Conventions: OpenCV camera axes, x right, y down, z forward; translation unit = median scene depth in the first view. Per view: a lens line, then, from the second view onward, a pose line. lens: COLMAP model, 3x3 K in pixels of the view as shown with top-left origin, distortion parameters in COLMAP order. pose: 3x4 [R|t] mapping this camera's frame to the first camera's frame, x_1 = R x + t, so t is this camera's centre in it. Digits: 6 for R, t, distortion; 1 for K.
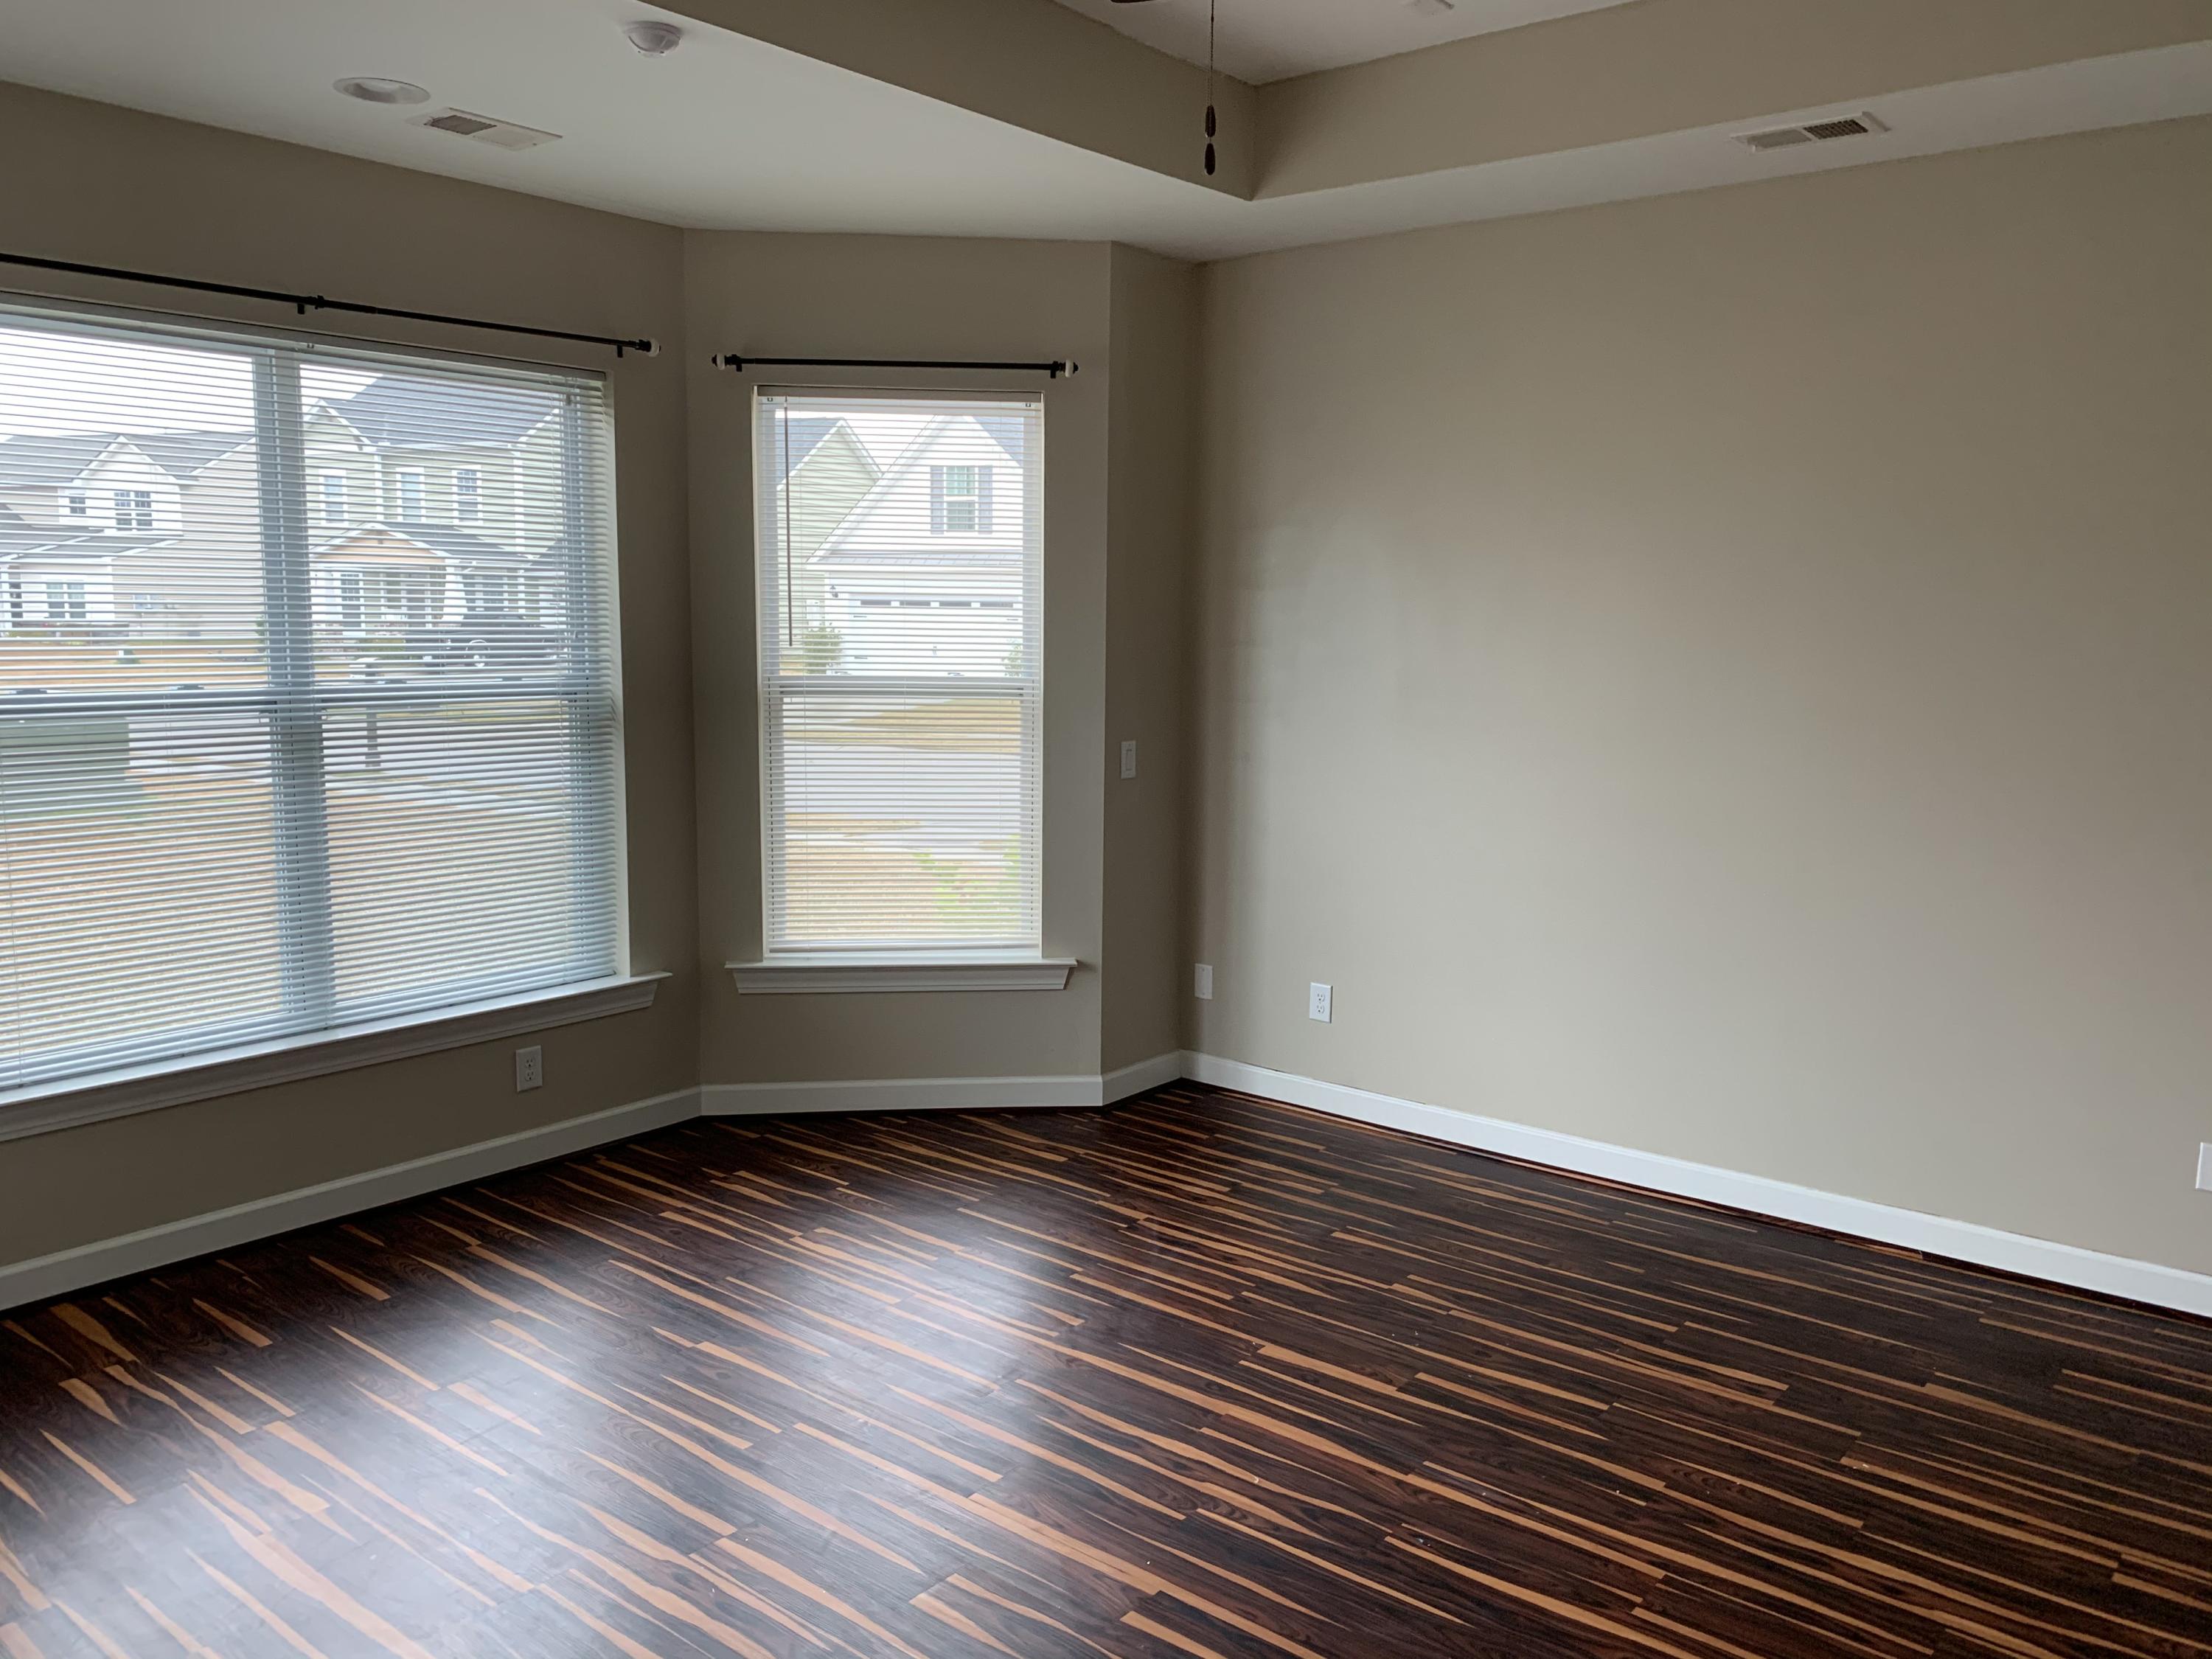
lens RADIAL K [[1731.4, 0, 1106.0], [0, 1731.4, 829.5], [0, 0, 1]] dist [0.034252, -0.002324]
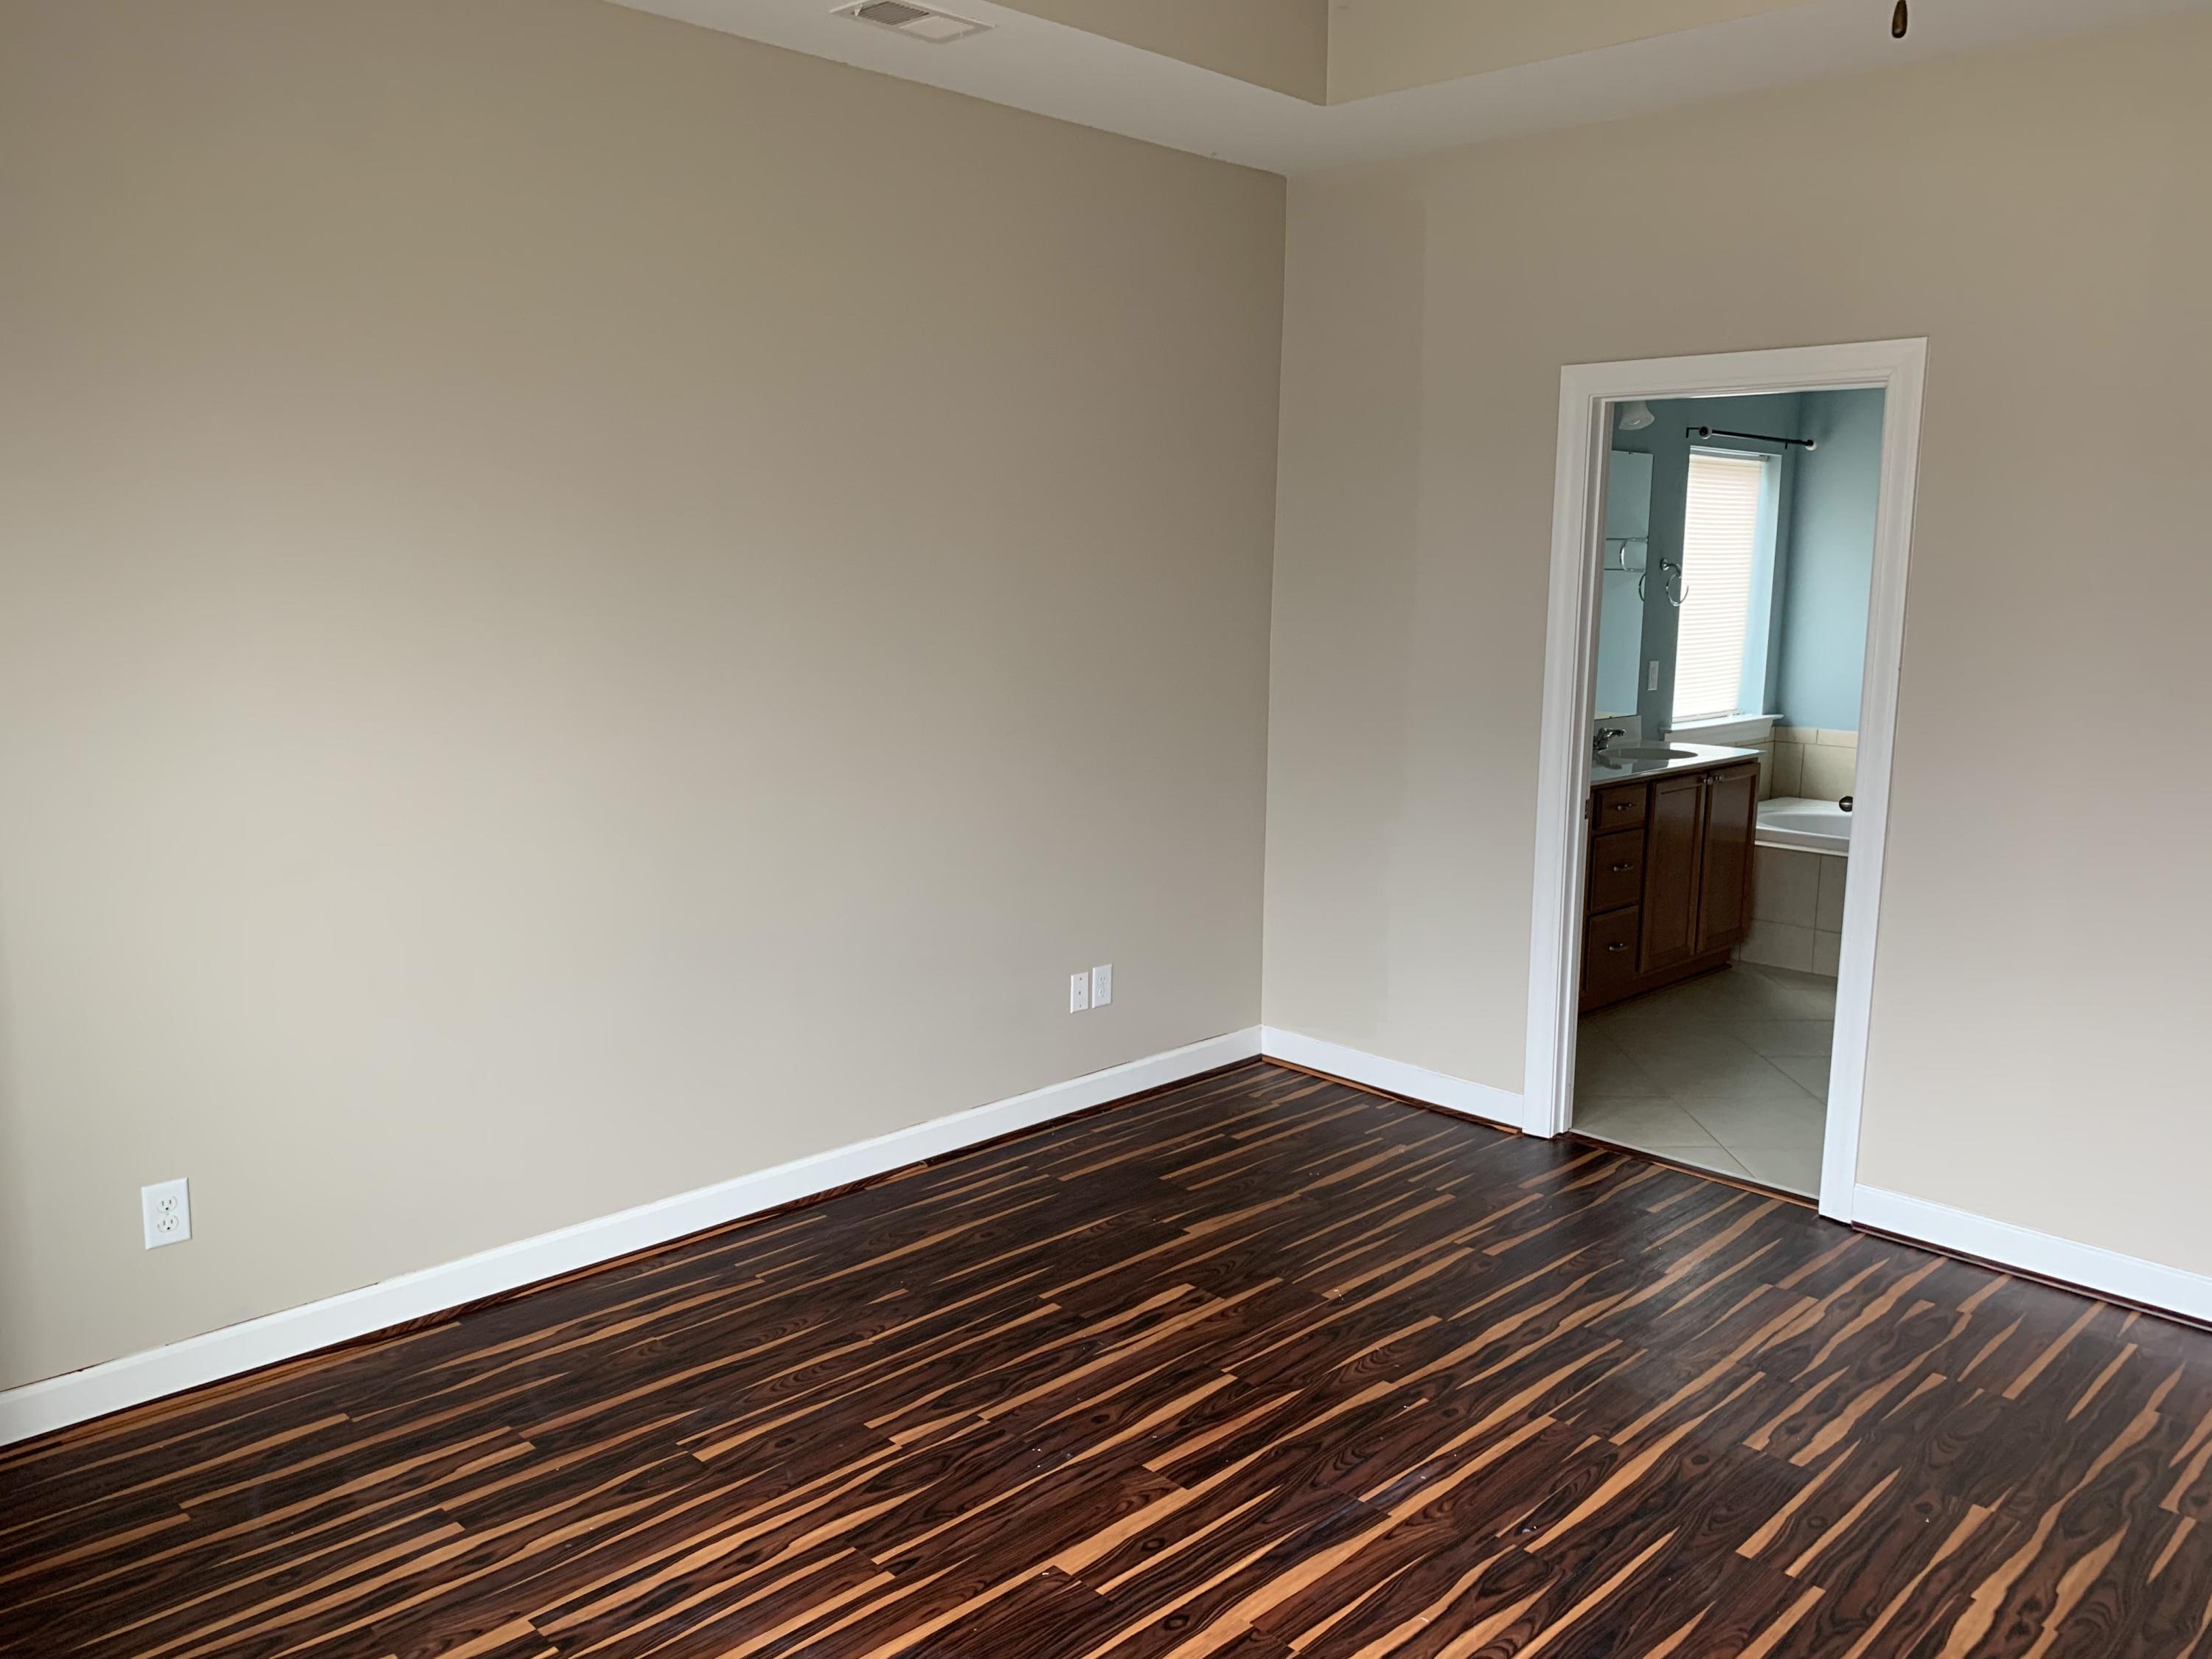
lens RADIAL K [[1731.4, 0, 1106.0], [0, 1731.4, 829.5], [0, 0, 1]] dist [0.034252, -0.002324]
pose [[0.086661, -0.177754, 0.980252, -0.542318], [0.110262, 0.979620, 0.167891, -0.122754], [-0.990117, 0.093535, 0.104495, 0.821573]]
